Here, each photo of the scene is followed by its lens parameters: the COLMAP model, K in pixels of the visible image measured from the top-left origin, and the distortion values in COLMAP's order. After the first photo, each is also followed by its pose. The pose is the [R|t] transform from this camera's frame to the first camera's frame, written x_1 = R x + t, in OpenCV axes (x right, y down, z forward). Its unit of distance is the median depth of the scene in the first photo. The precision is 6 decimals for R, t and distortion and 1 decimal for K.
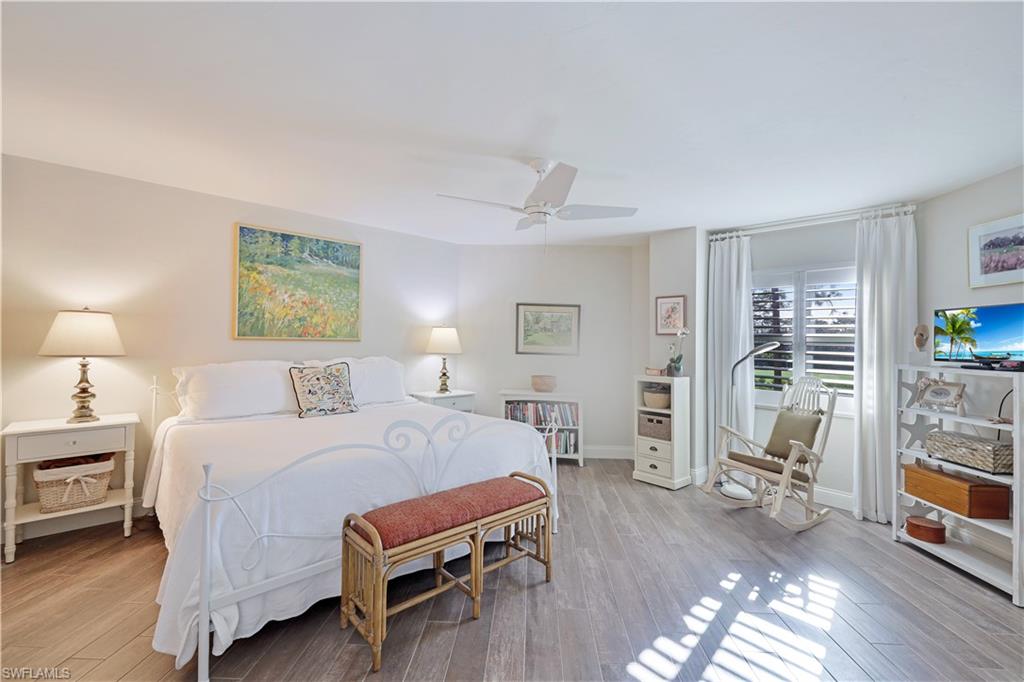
lens RADIAL K [[426.5, 0, 512.7], [0, 426.5, 338.9], [0, 0, 1]] dist [0.002571, 0.000175]
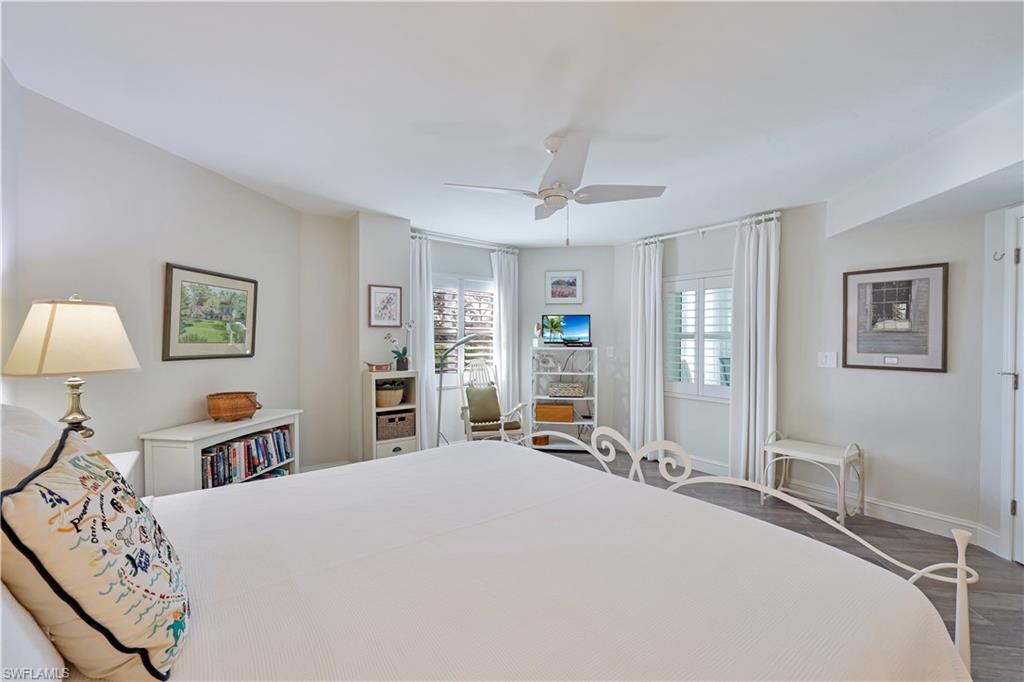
lens RADIAL K [[426.5, 0, 512.7], [0, 426.5, 338.9], [0, 0, 1]] dist [0.002571, 0.000175]
pose [[0.129382, -0.023533, 0.991316, -0.526494], [-0.004588, 0.999693, 0.024331, -0.007242], [-0.991584, -0.007697, 0.129234, 0.598382]]
